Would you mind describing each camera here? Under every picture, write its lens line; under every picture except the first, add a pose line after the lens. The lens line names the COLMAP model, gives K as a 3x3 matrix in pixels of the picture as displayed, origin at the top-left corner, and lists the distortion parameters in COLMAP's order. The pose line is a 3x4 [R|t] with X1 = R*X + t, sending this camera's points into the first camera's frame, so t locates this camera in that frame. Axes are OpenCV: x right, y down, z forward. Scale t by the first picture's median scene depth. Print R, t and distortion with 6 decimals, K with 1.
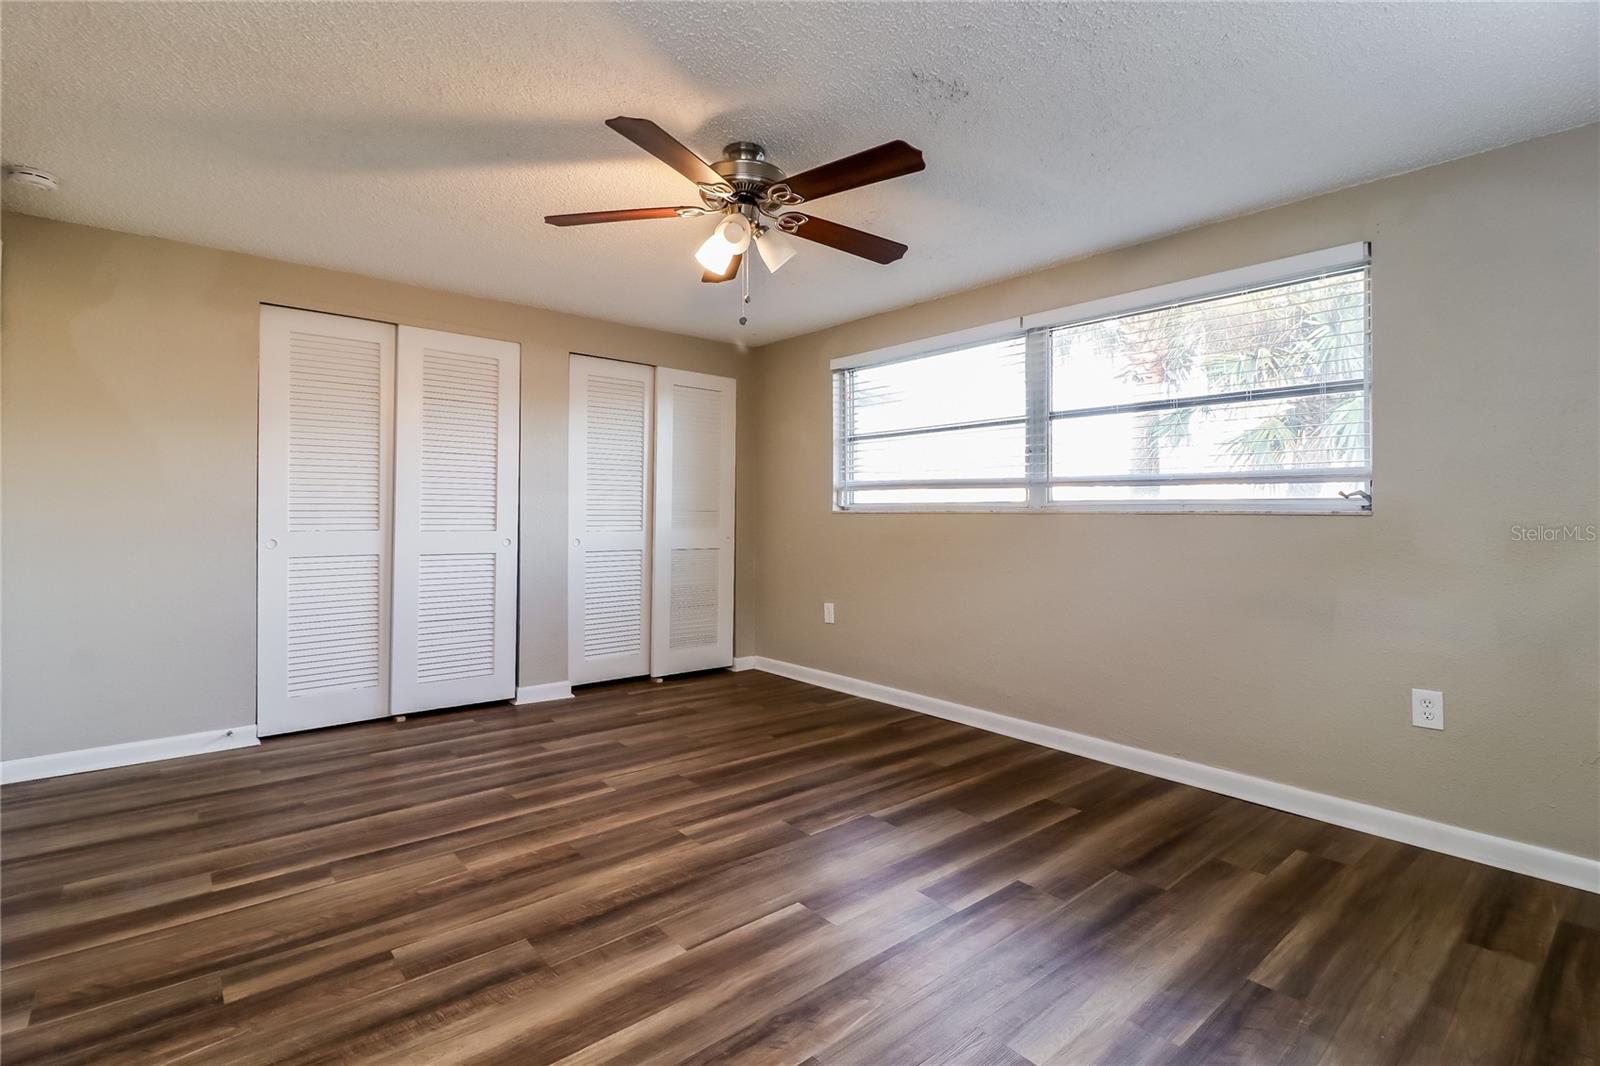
lens RADIAL K [[744.4, 0, 795.6], [0, 744.4, 522.8], [0, 0, 1]] dist [0.000168, -0.000457]
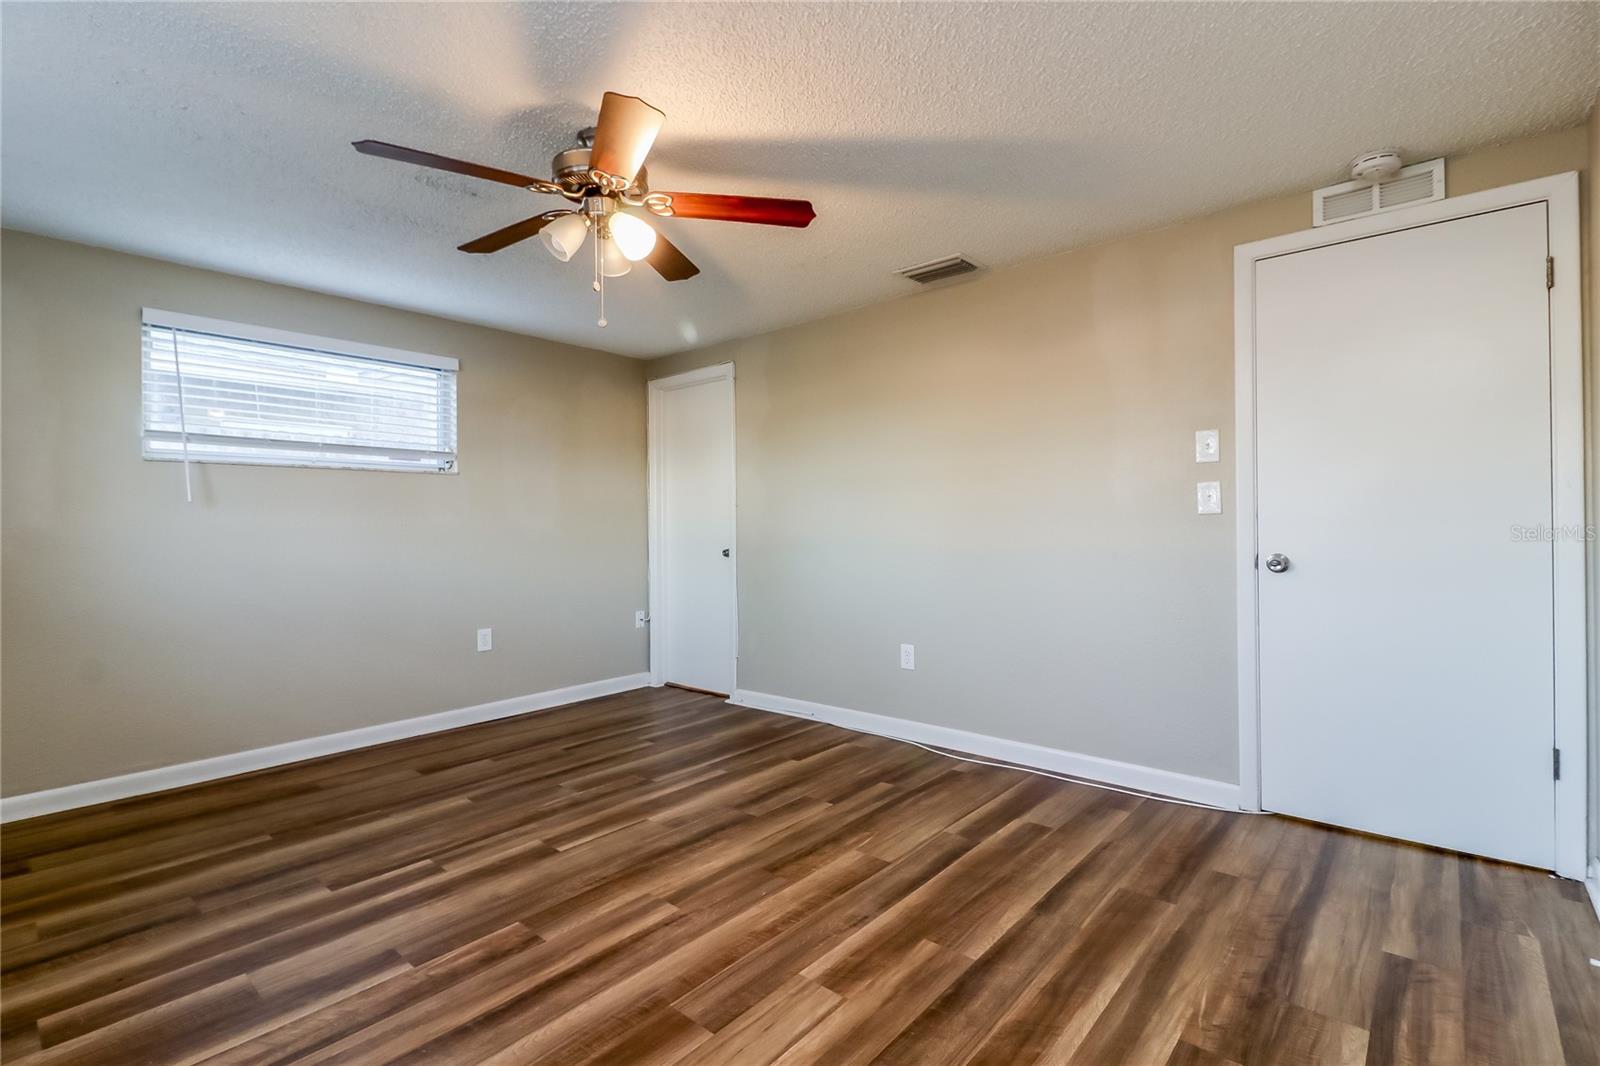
lens RADIAL K [[744.4, 0, 802.7], [0, 744.4, 526.4], [0, 0, 1]] dist [0.000168, -0.000457]
pose [[-0.988845, 0.002794, -0.148923, -0.183039], [0.000802, 0.999909, 0.013436, -0.038327], [0.148947, 0.013167, -0.988758, 1.975509]]
